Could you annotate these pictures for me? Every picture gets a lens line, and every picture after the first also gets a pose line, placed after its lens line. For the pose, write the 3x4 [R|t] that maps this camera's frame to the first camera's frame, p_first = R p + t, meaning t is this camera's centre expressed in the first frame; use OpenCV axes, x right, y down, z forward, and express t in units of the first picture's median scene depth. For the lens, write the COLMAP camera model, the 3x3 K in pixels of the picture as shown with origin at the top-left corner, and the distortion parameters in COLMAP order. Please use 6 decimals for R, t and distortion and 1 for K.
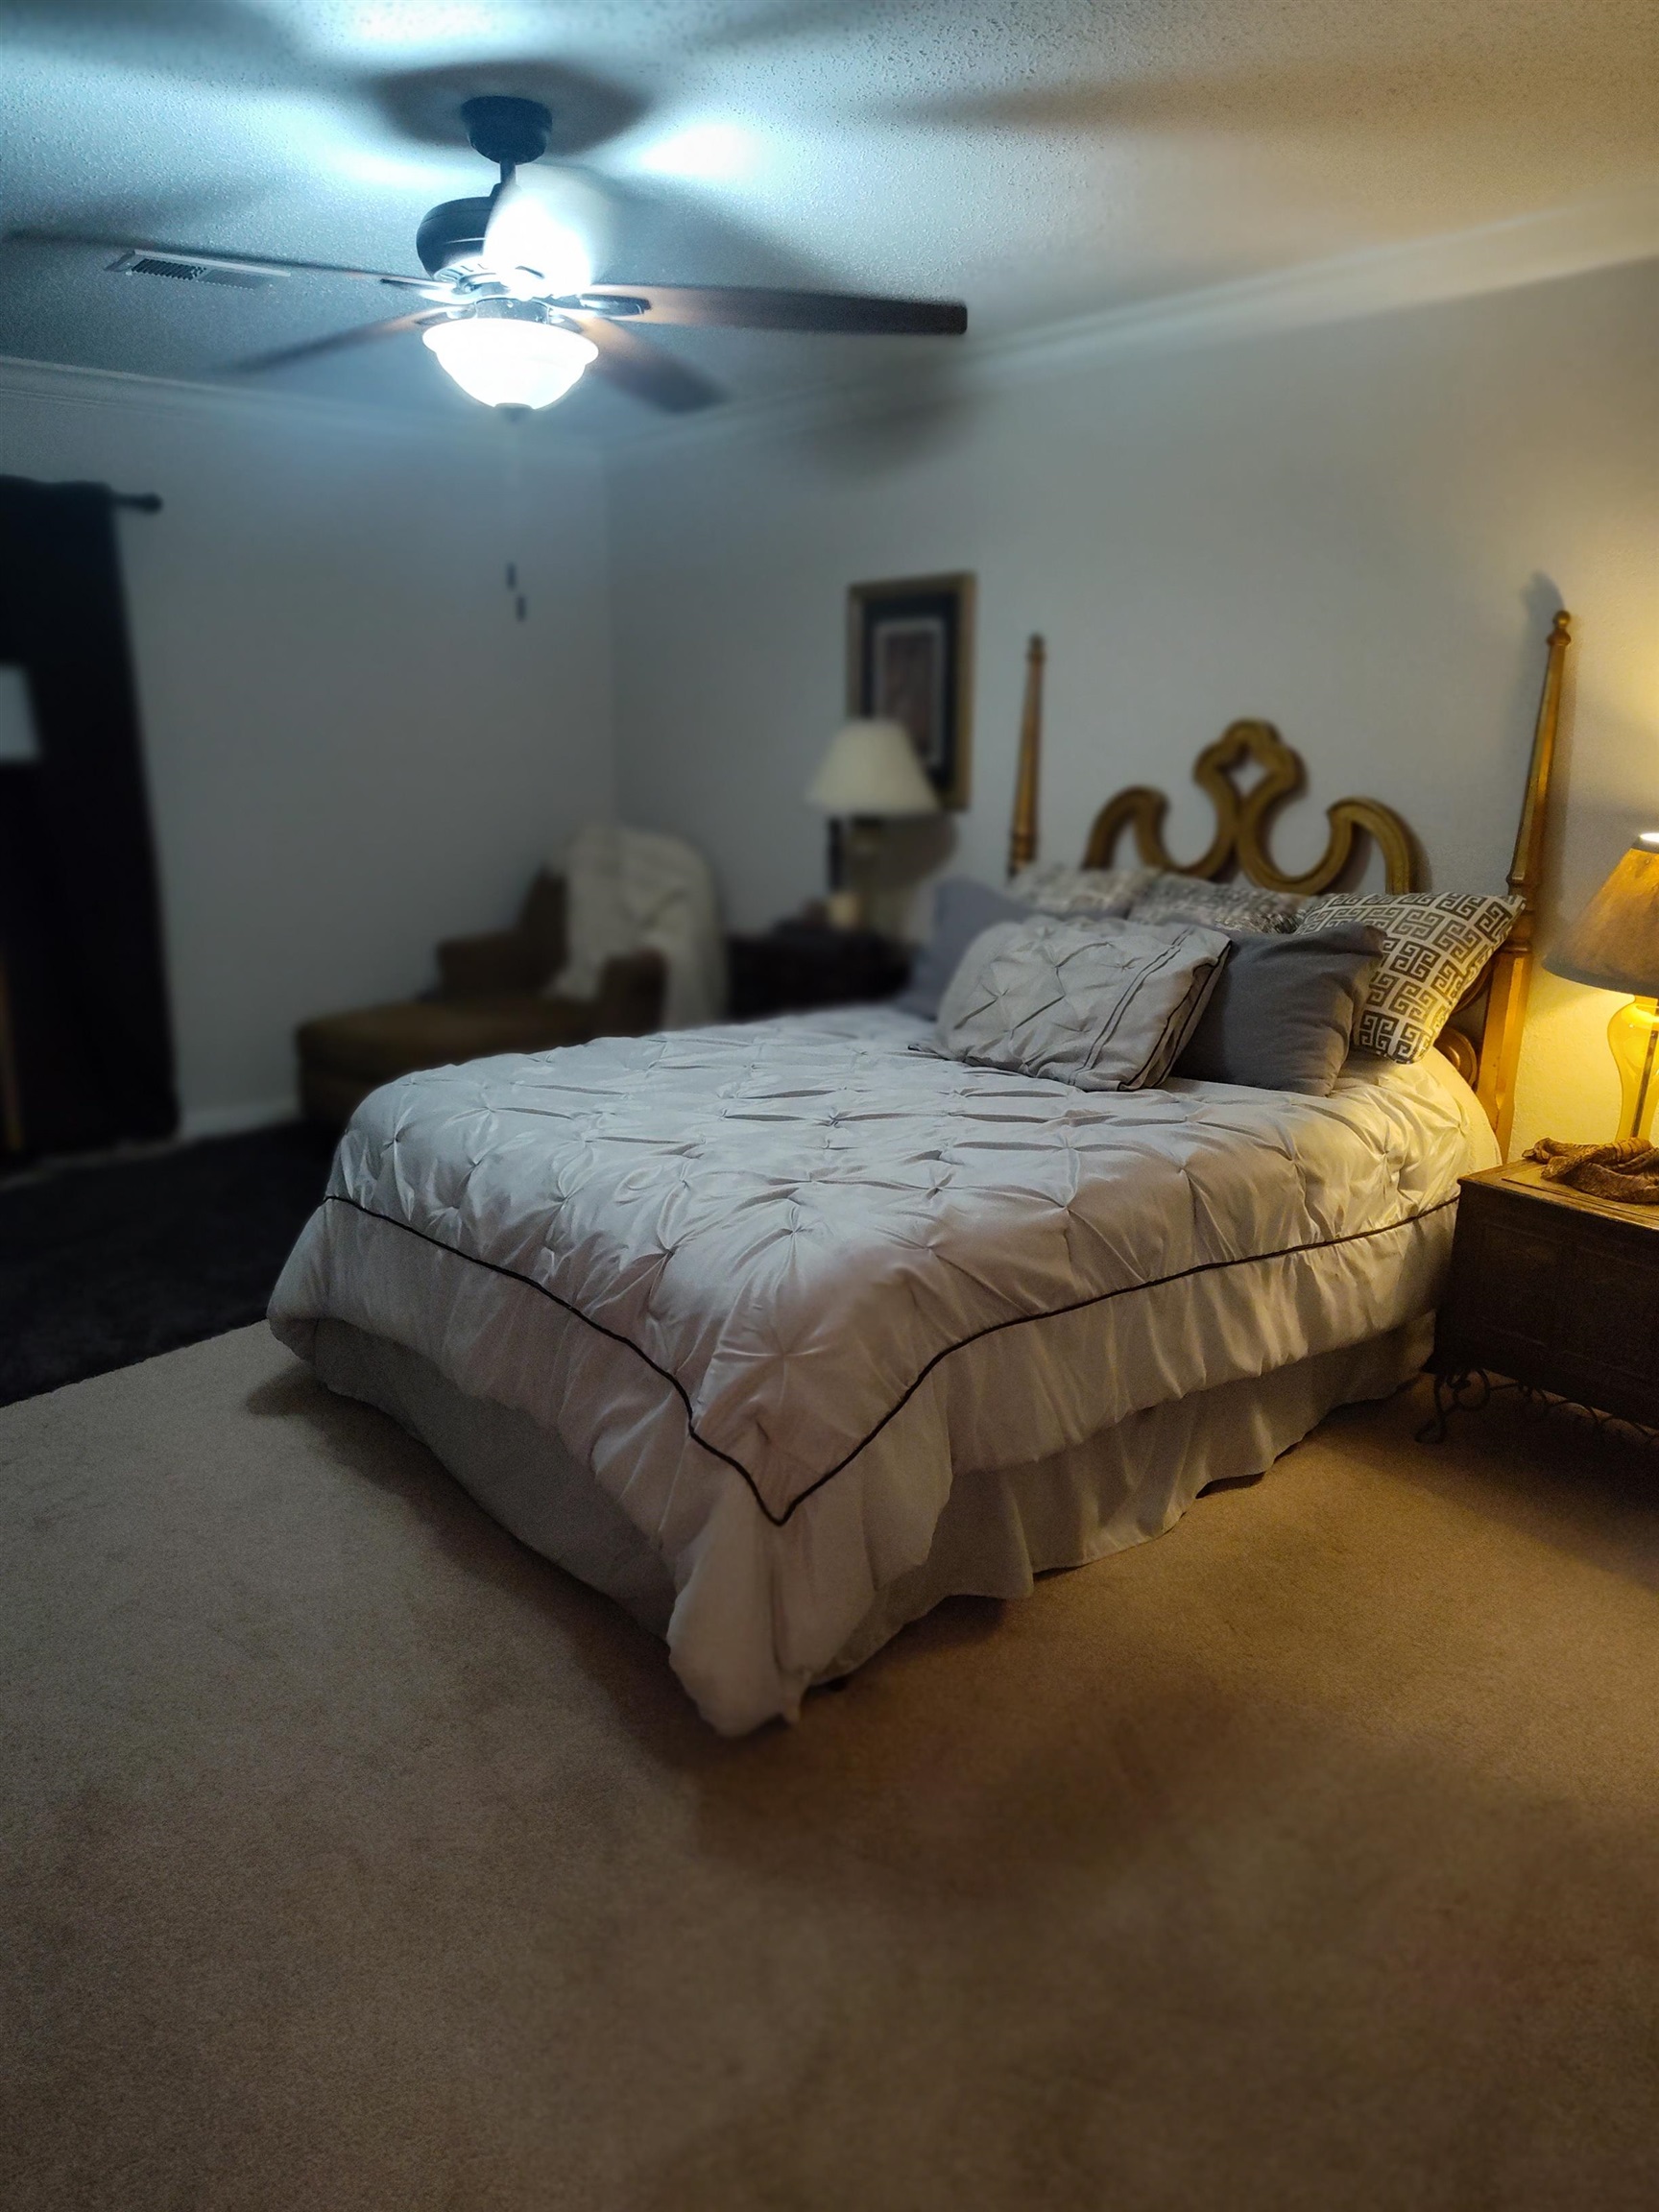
lens RADIAL K [[1532.5, 0, 831.1], [0, 1532.5, 1107.1], [0, 0, 1]] dist [0.000573, -0.018122]
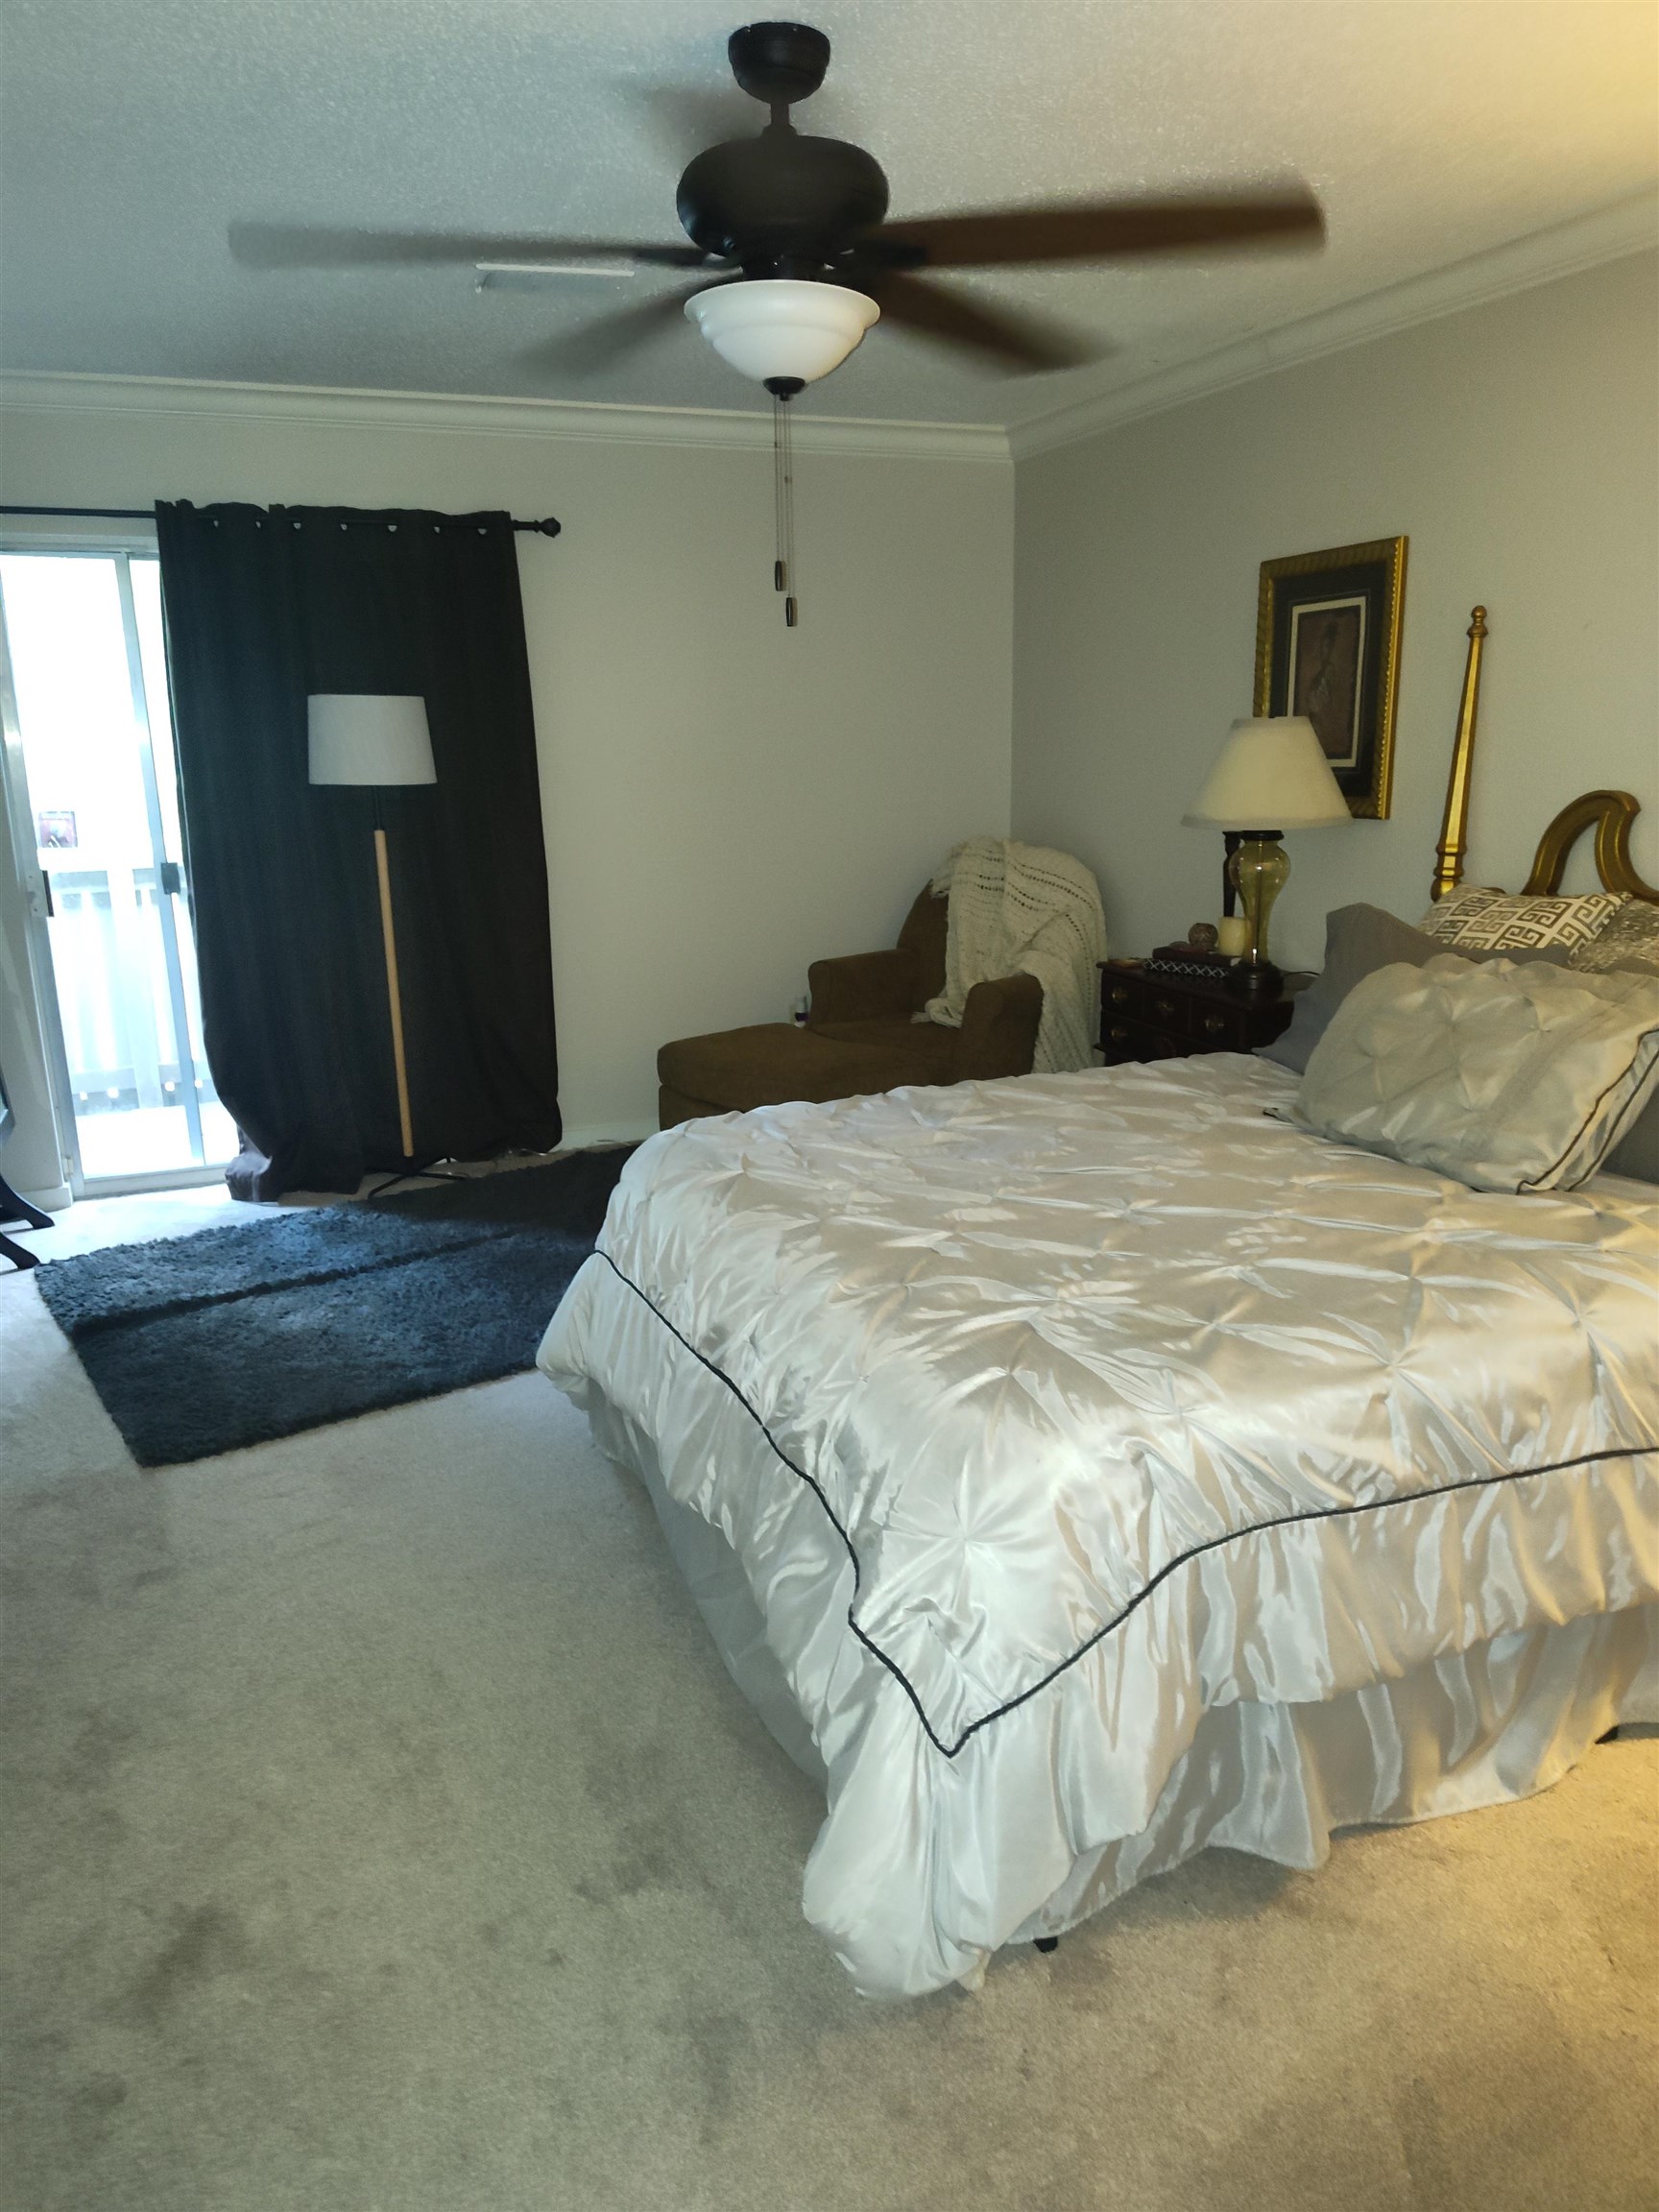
lens RADIAL K [[1532.5, 0, 821.5], [0, 1532.5, 1101.4], [0, 0, 1]] dist [0.000573, -0.018122]
pose [[0.948516, 0.043115, -0.313782, 0.099463], [-0.043925, 0.999025, 0.004492, -0.046378], [0.313669, 0.009523, 0.949485, 0.165836]]
